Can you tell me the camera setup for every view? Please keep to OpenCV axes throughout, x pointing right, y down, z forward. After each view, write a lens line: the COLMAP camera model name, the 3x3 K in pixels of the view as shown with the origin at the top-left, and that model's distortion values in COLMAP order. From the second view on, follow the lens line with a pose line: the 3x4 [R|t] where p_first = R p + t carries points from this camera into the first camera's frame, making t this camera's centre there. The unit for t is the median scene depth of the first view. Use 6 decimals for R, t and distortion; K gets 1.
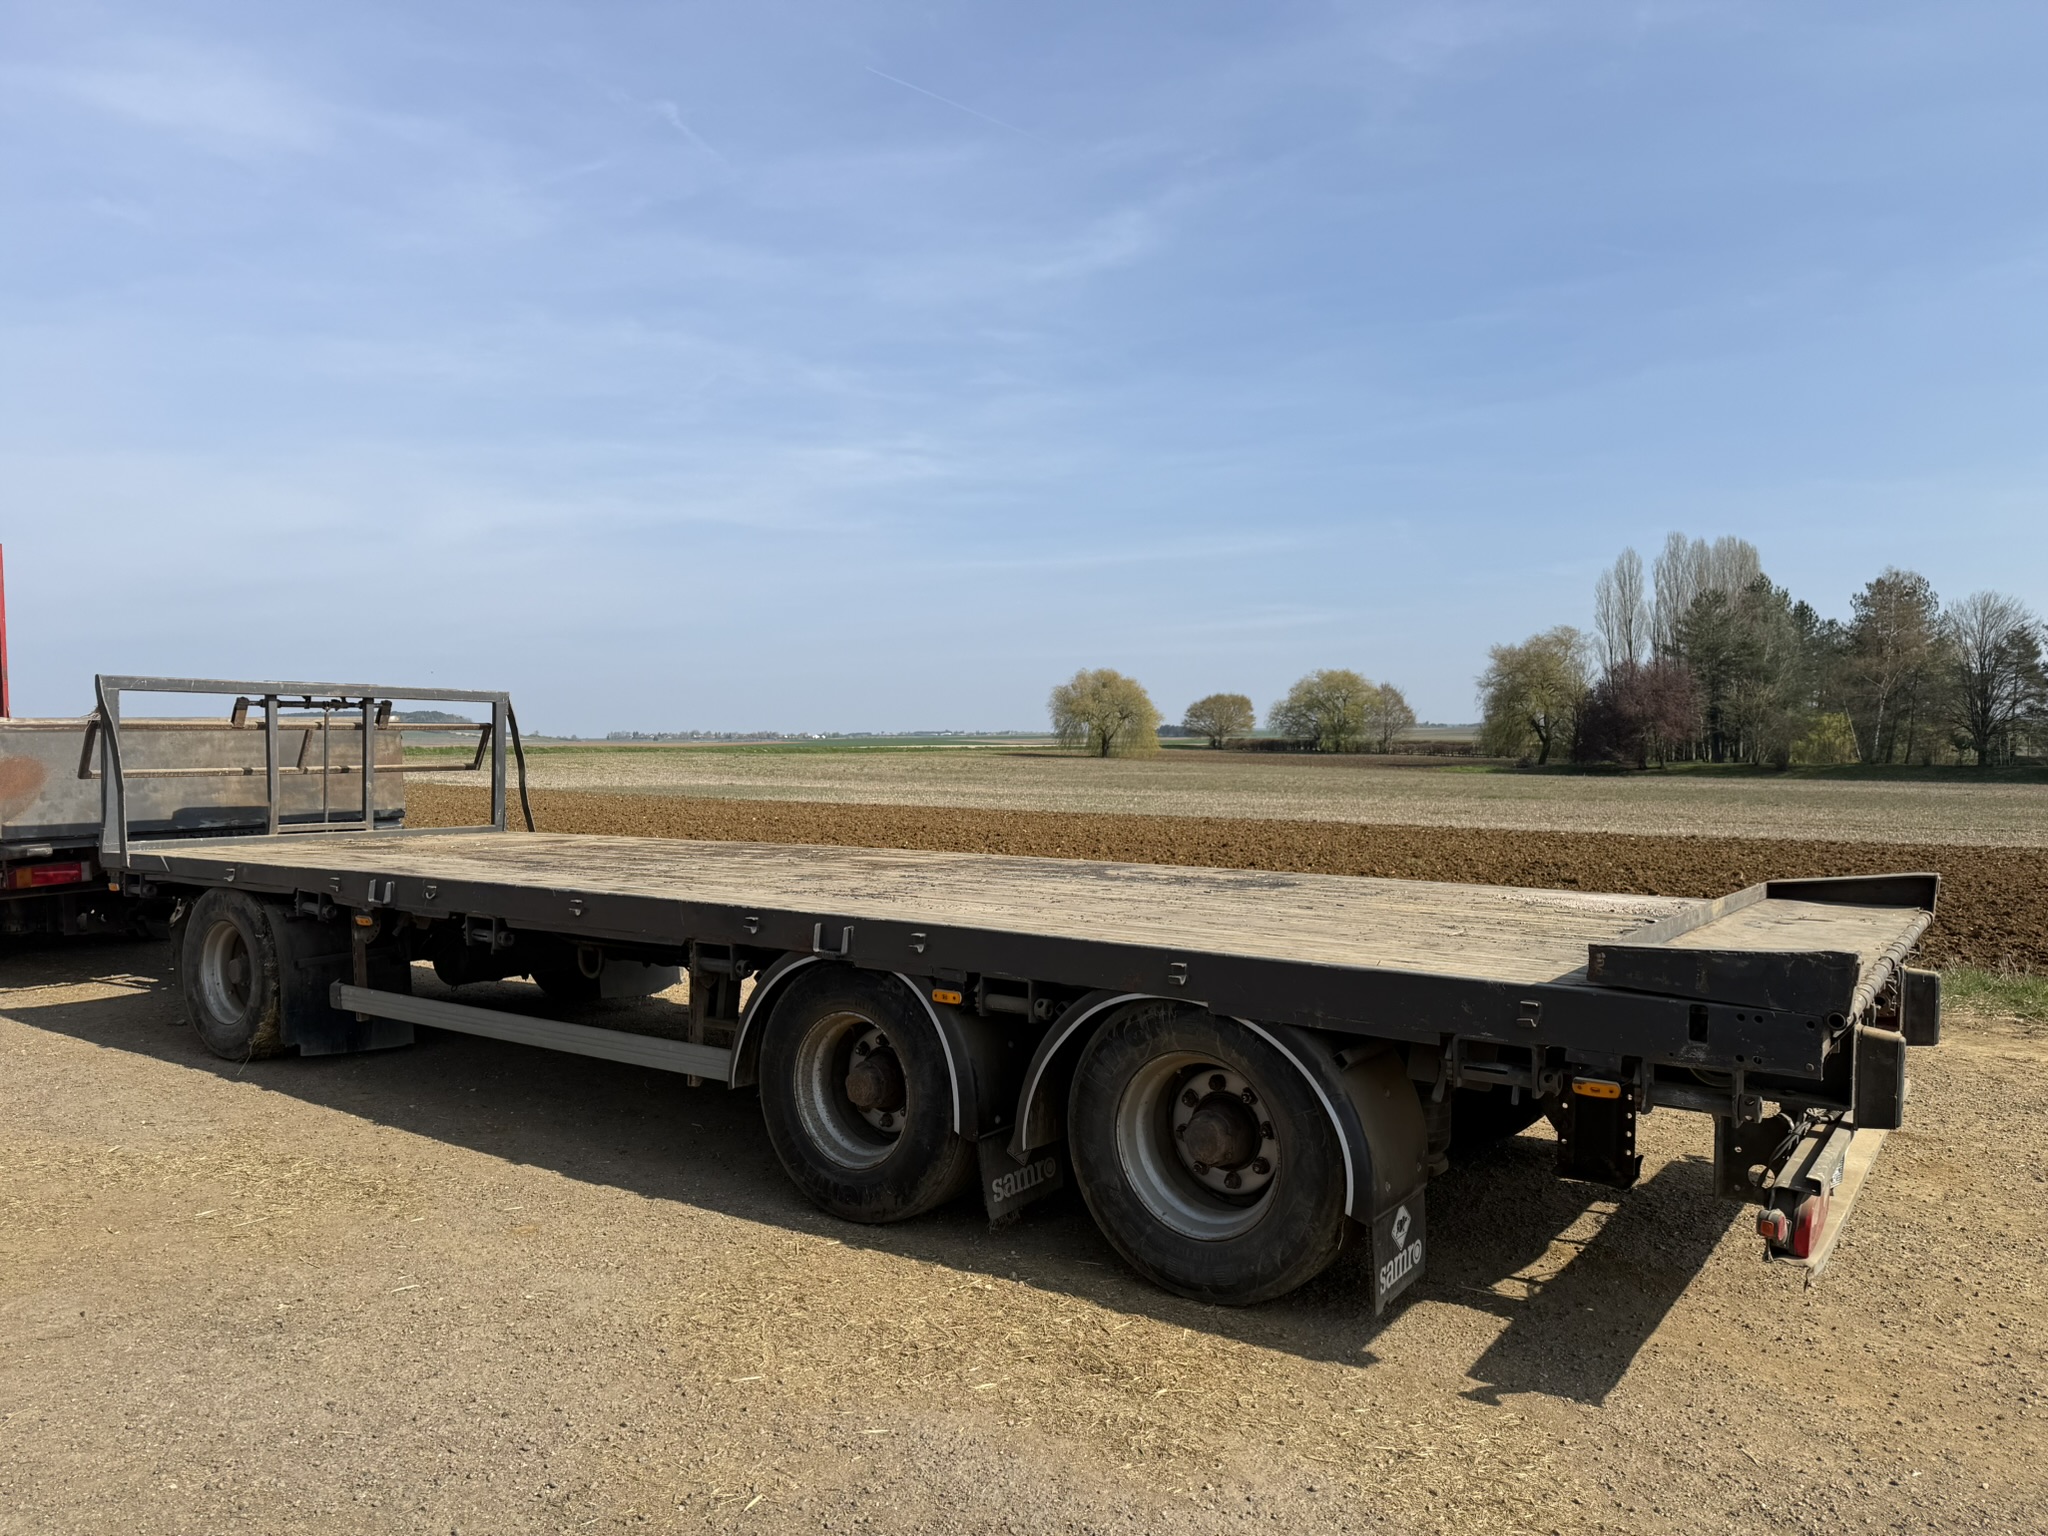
lens RADIAL K [[1446.0, 0, 1017.7], [0, 1446.0, 780.5], [0, 0, 1]] dist [0.022743, -0.022420]
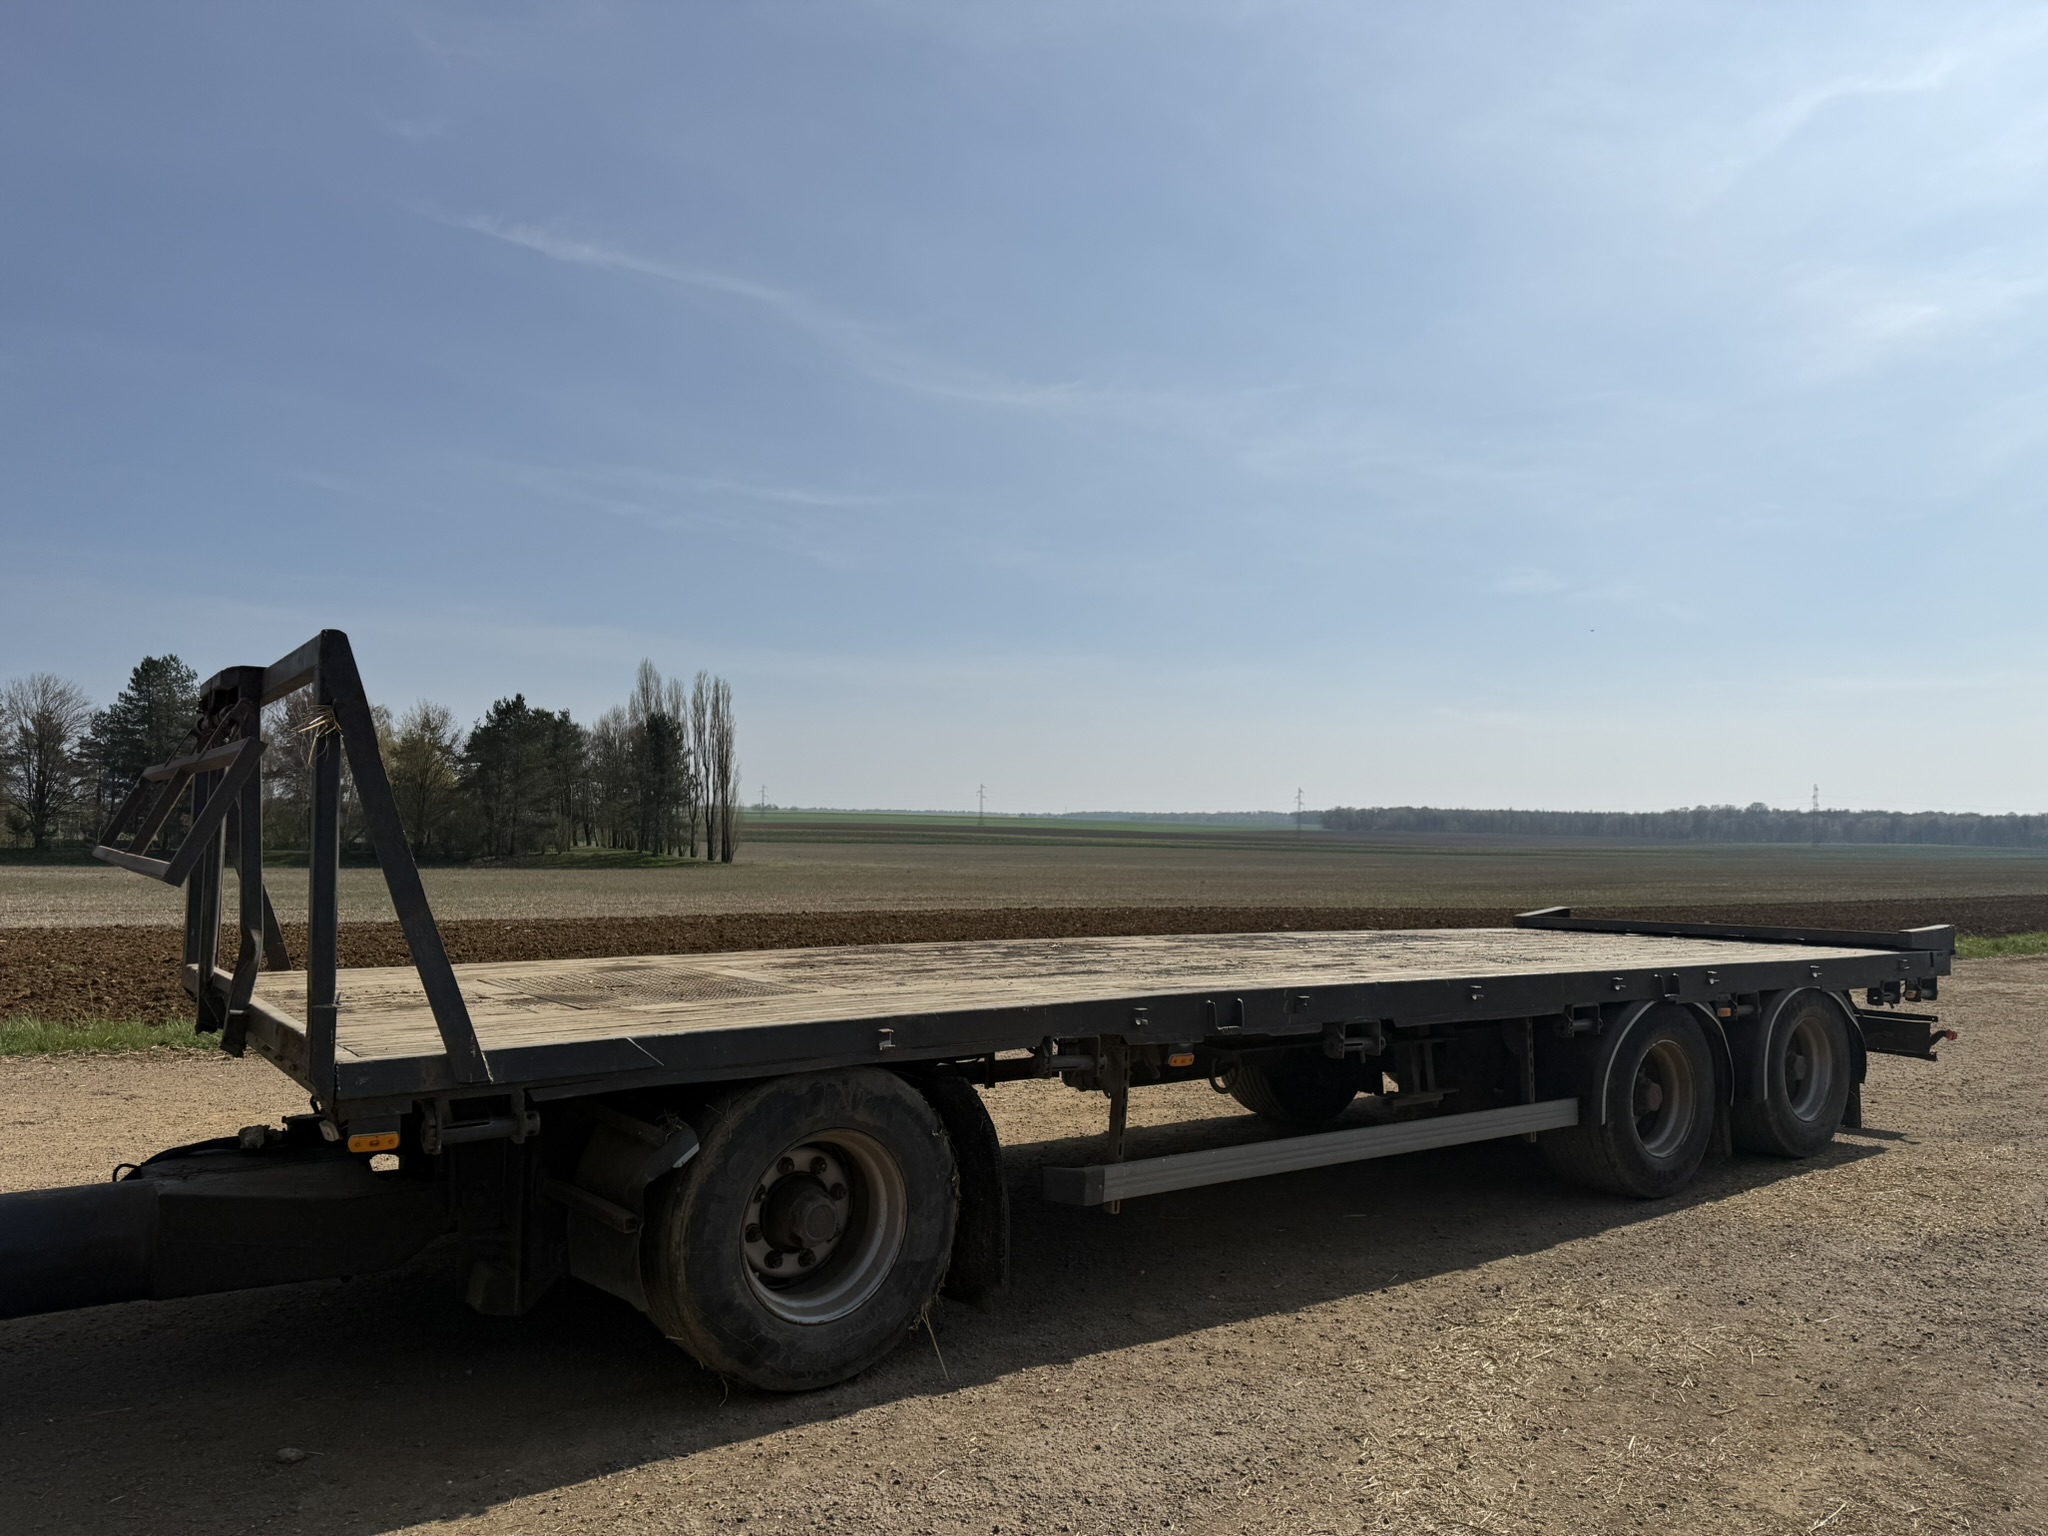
lens RADIAL K [[1446.0, 0, 1030.4], [0, 1446.0, 766.5], [0, 0, 1]] dist [0.022743, -0.022420]
pose [[0.317698, 0.058931, 0.946359, -1.349306], [0.004781, 0.997954, -0.063750, -0.007264], [-0.948180, 0.024778, 0.316766, 0.955762]]
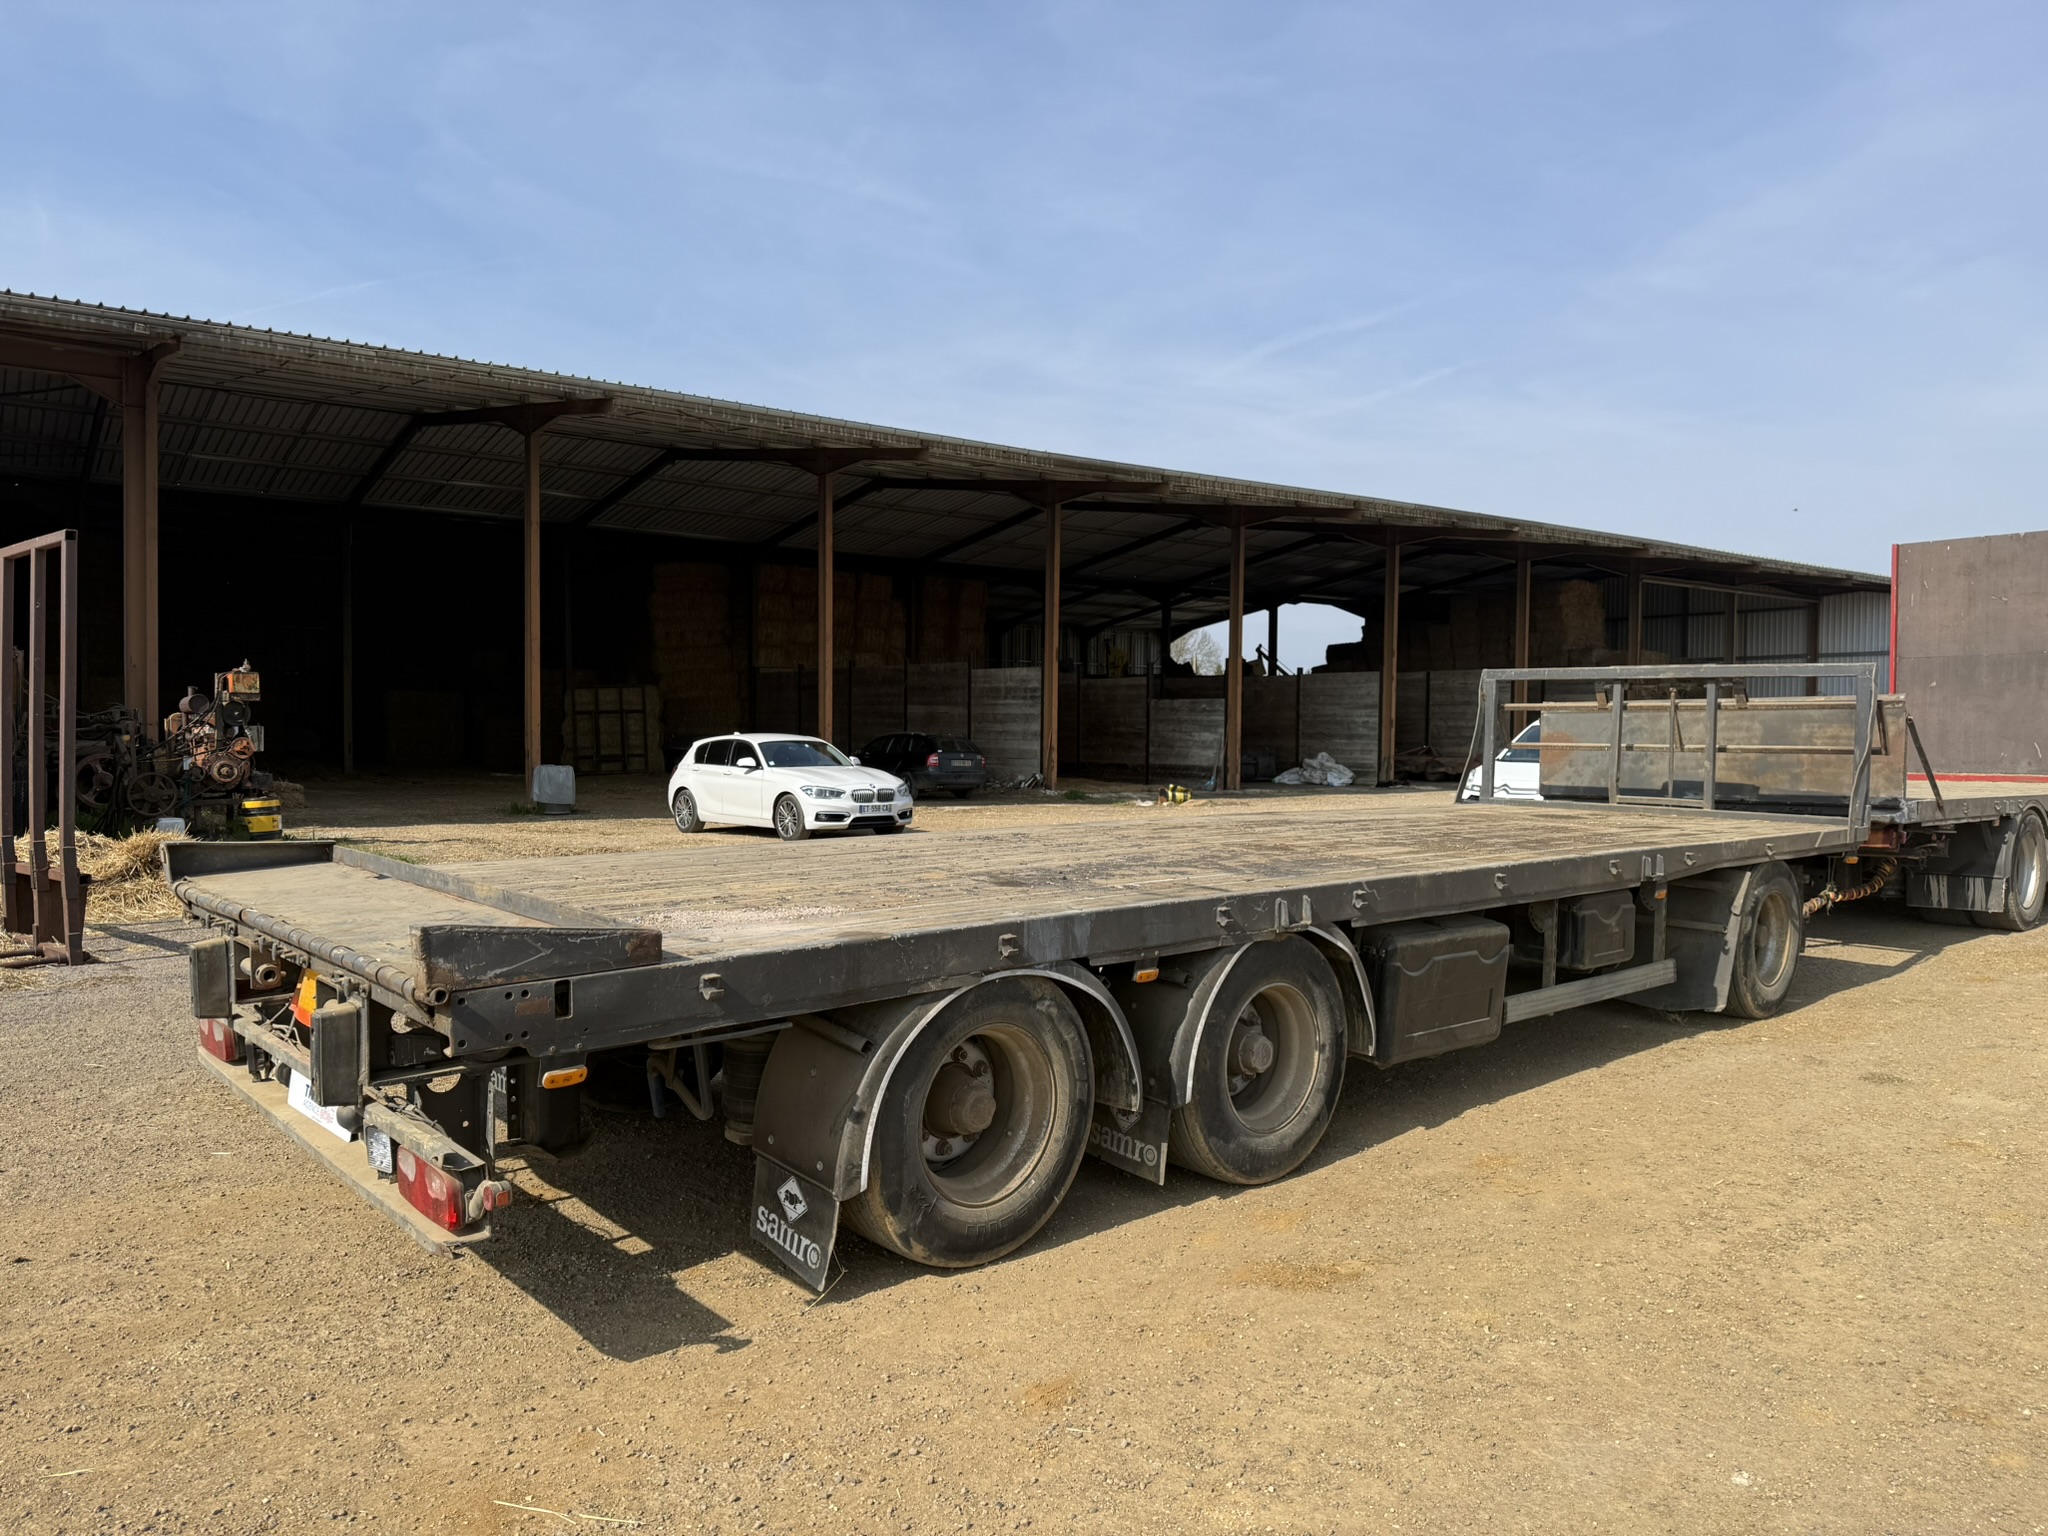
lens RADIAL K [[1446.0, 0, 1014.9], [0, 1446.0, 756.3], [0, 0, 1]] dist [0.022743, -0.022420]
pose [[-0.226334, 0.023218, -0.973773, 1.044899], [-0.031802, 0.999007, 0.031211, -0.030111], [0.973530, 0.038032, -0.225371, 1.233120]]
